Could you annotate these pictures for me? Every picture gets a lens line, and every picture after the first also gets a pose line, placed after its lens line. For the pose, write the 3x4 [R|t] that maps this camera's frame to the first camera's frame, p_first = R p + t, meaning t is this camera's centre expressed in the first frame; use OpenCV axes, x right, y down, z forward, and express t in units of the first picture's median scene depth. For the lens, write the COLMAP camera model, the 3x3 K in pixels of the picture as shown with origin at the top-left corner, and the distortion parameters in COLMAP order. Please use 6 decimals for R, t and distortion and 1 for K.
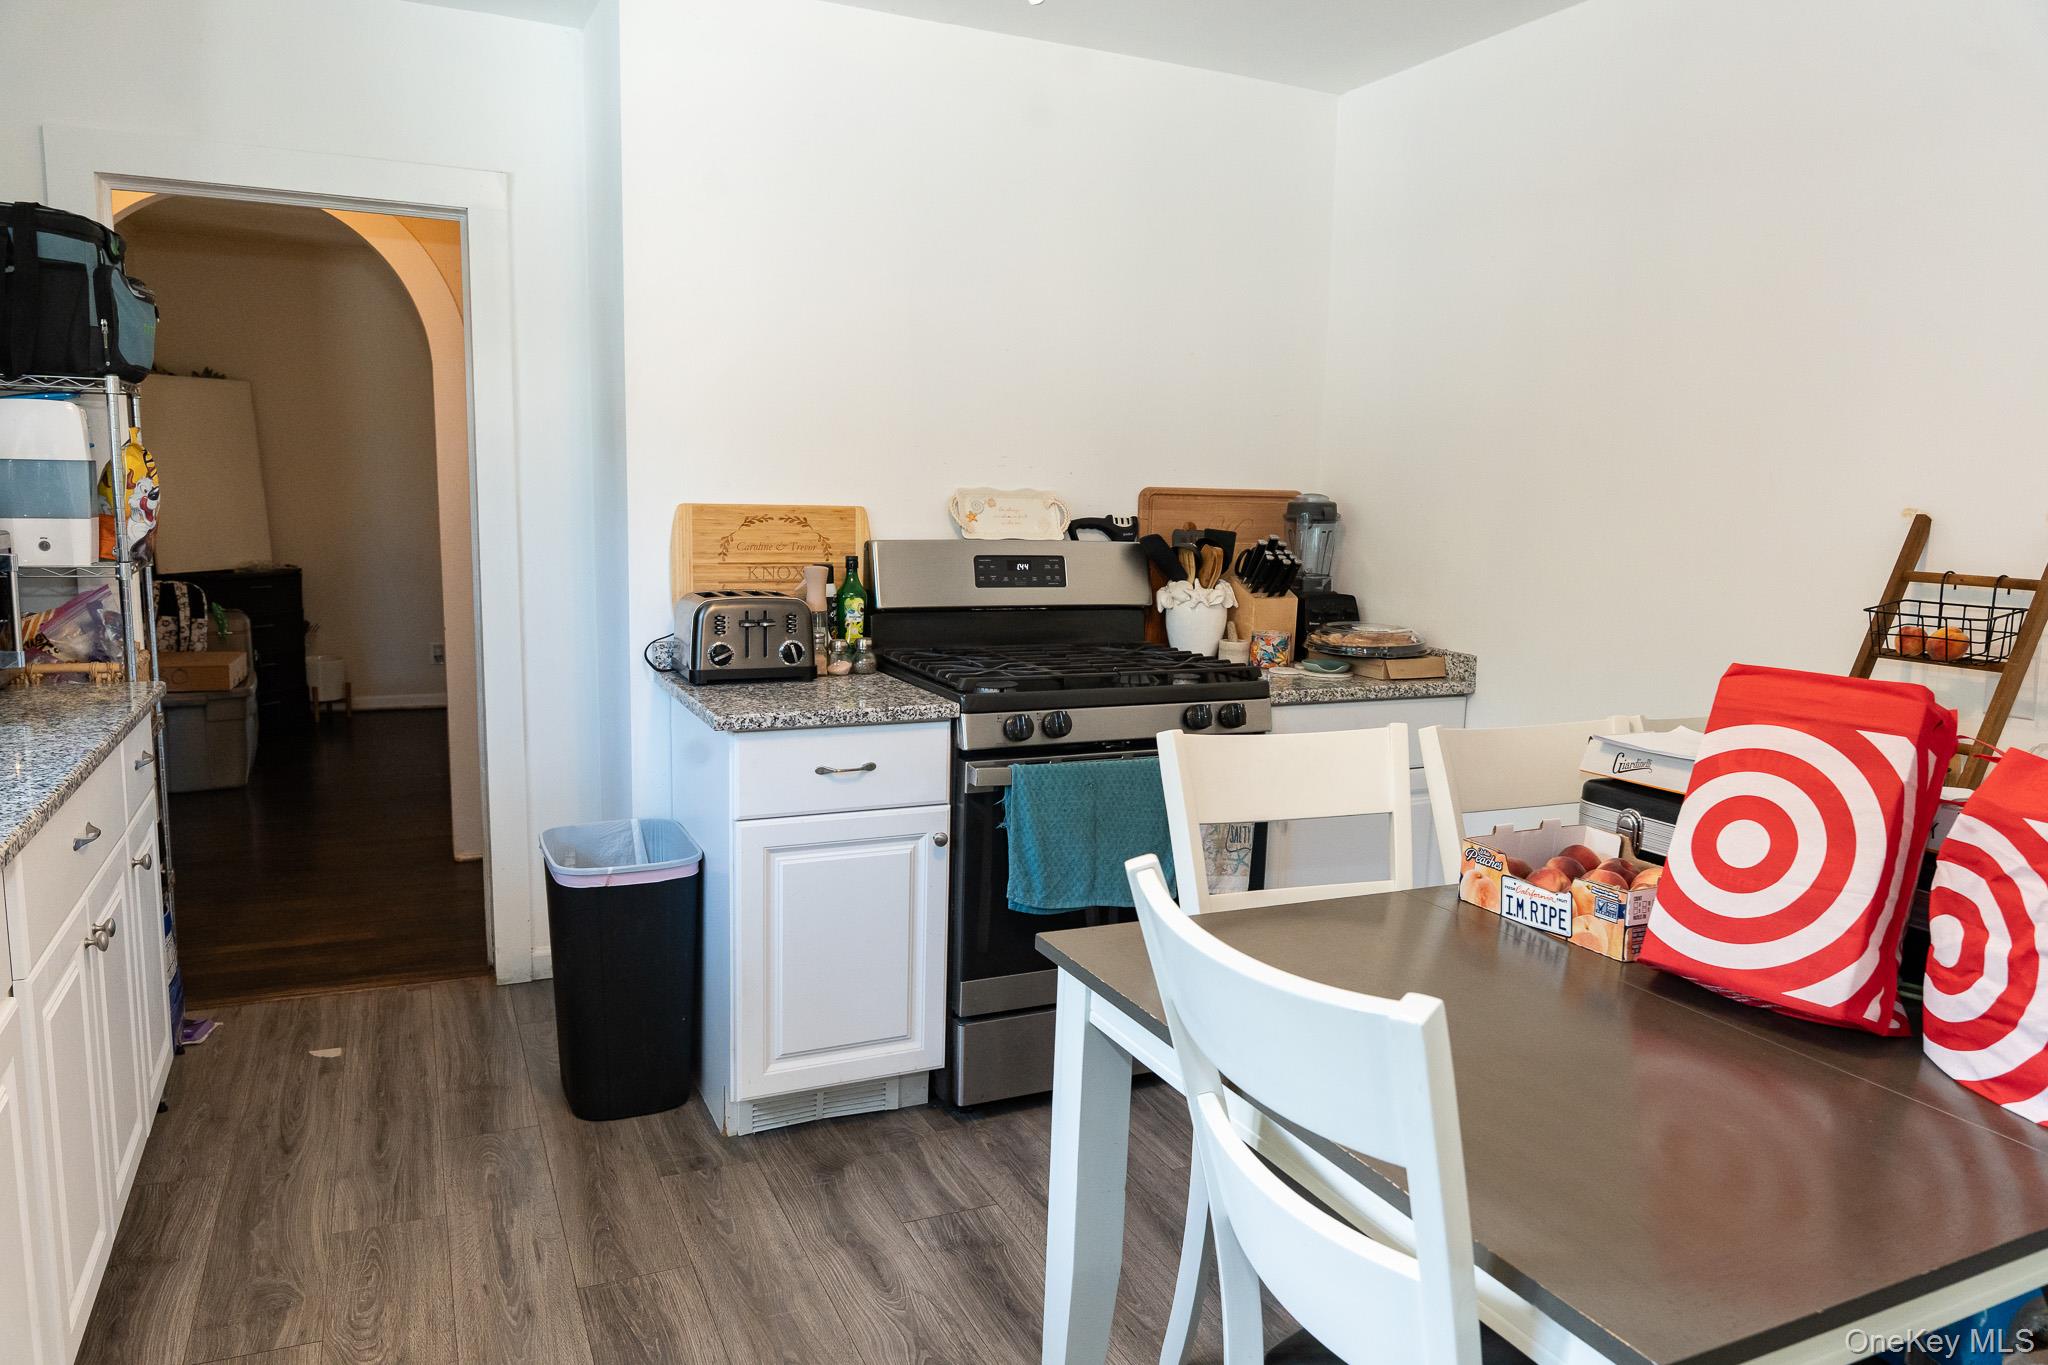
lens RADIAL K [[1354.9, 0, 1022.3], [0, 1354.9, 684.4], [0, 0, 1]] dist [-0.007968, -0.009410]
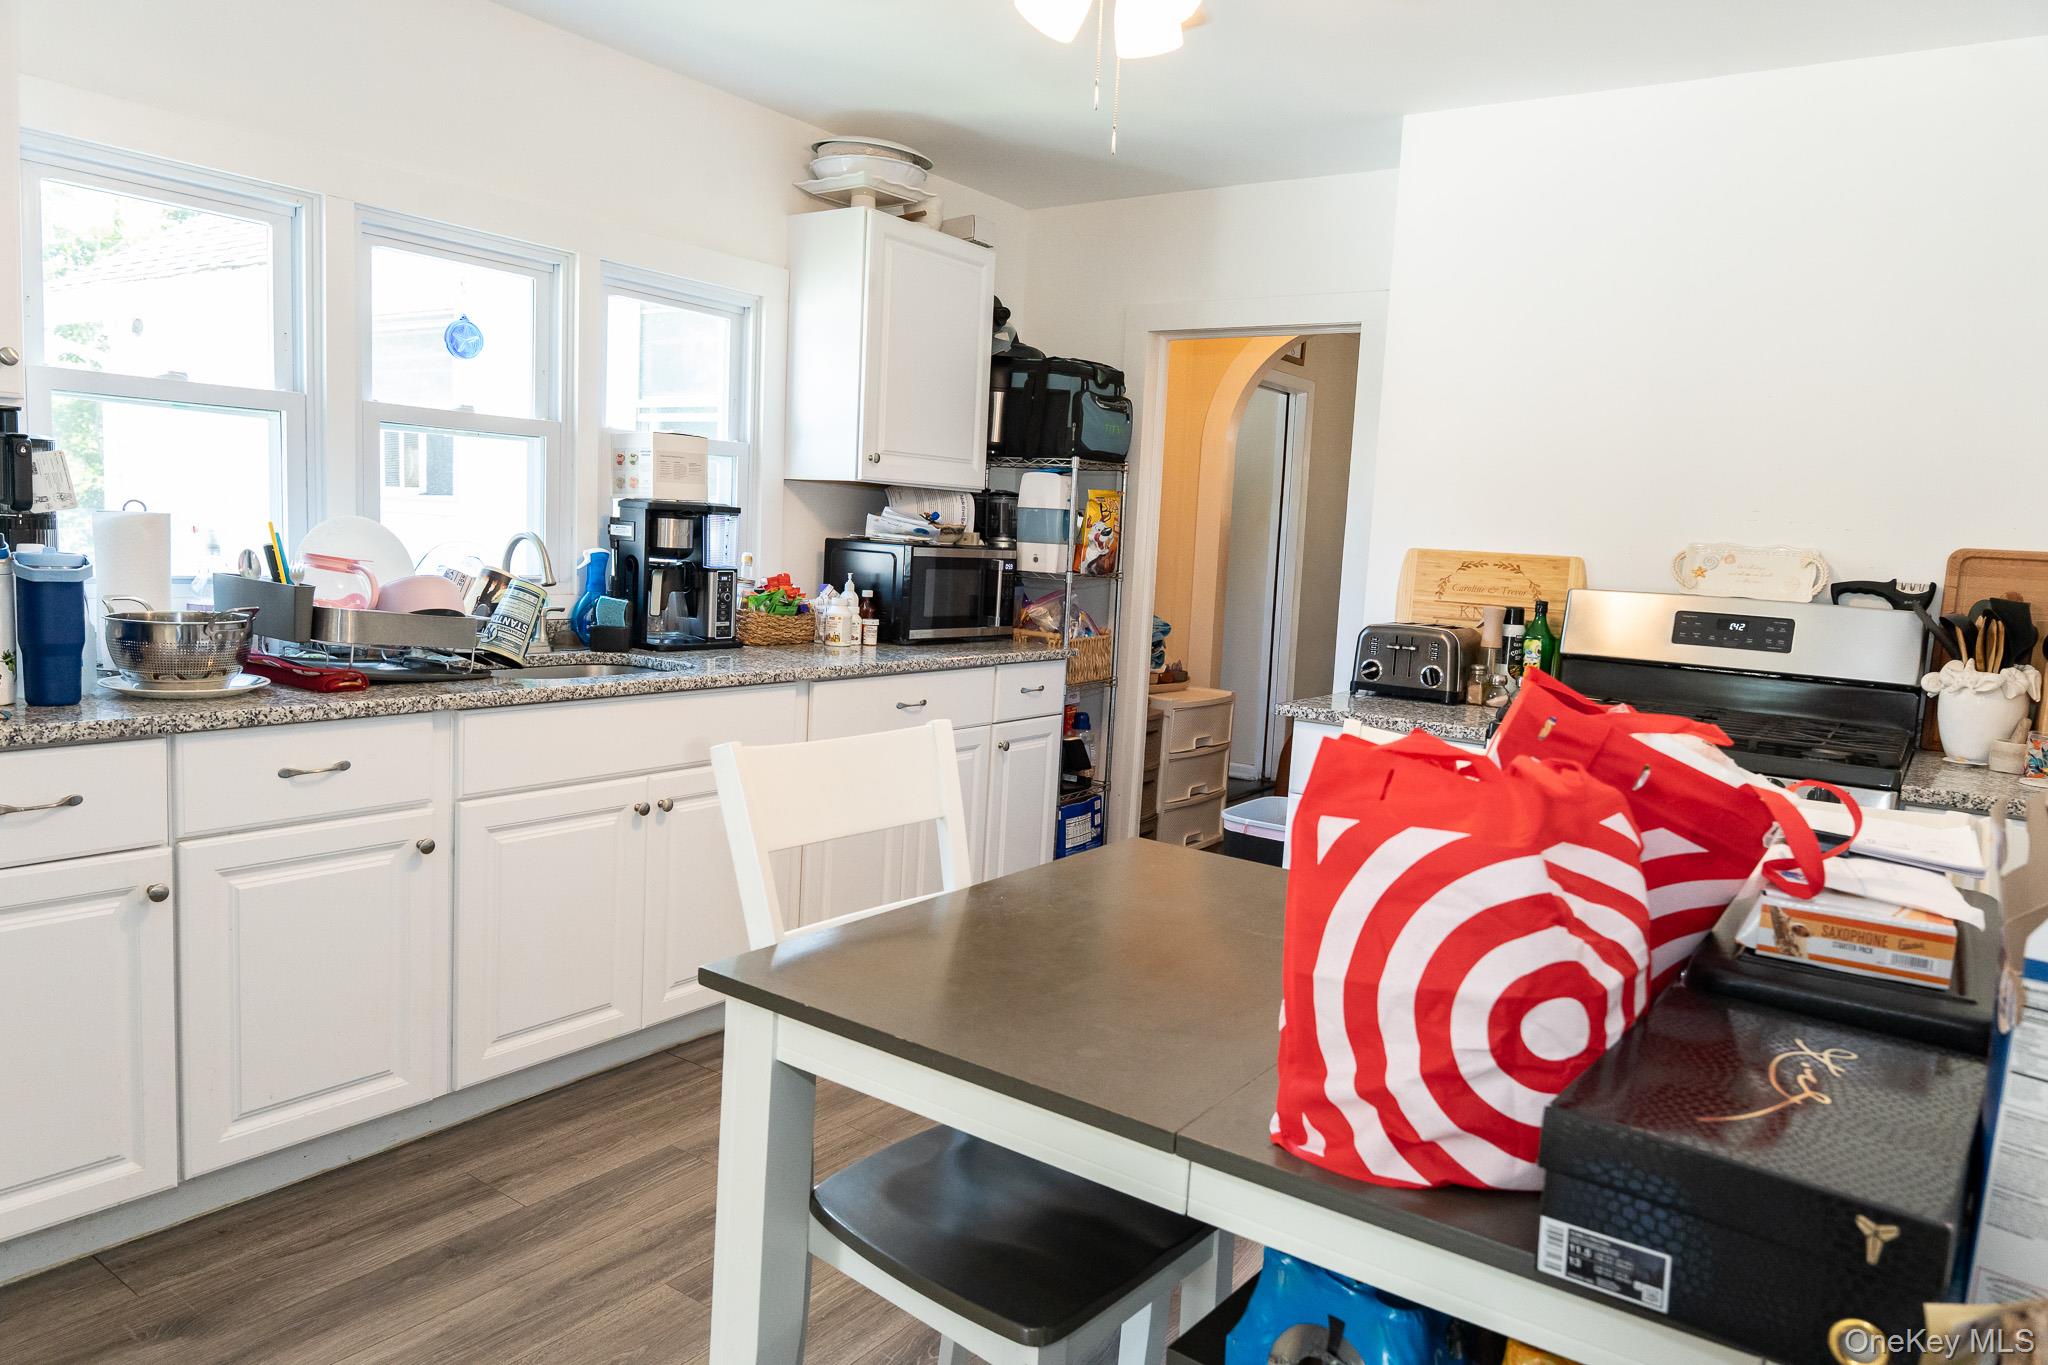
lens RADIAL K [[1354.9, 0, 1031.5], [0, 1354.9, 685.3], [0, 0, 1]] dist [-0.007968, -0.009410]
pose [[0.502893, 0.100991, -0.858429, 0.592980], [-0.164715, 0.986148, 0.019522, 0.015840], [0.848509, 0.131578, 0.512561, 0.122118]]
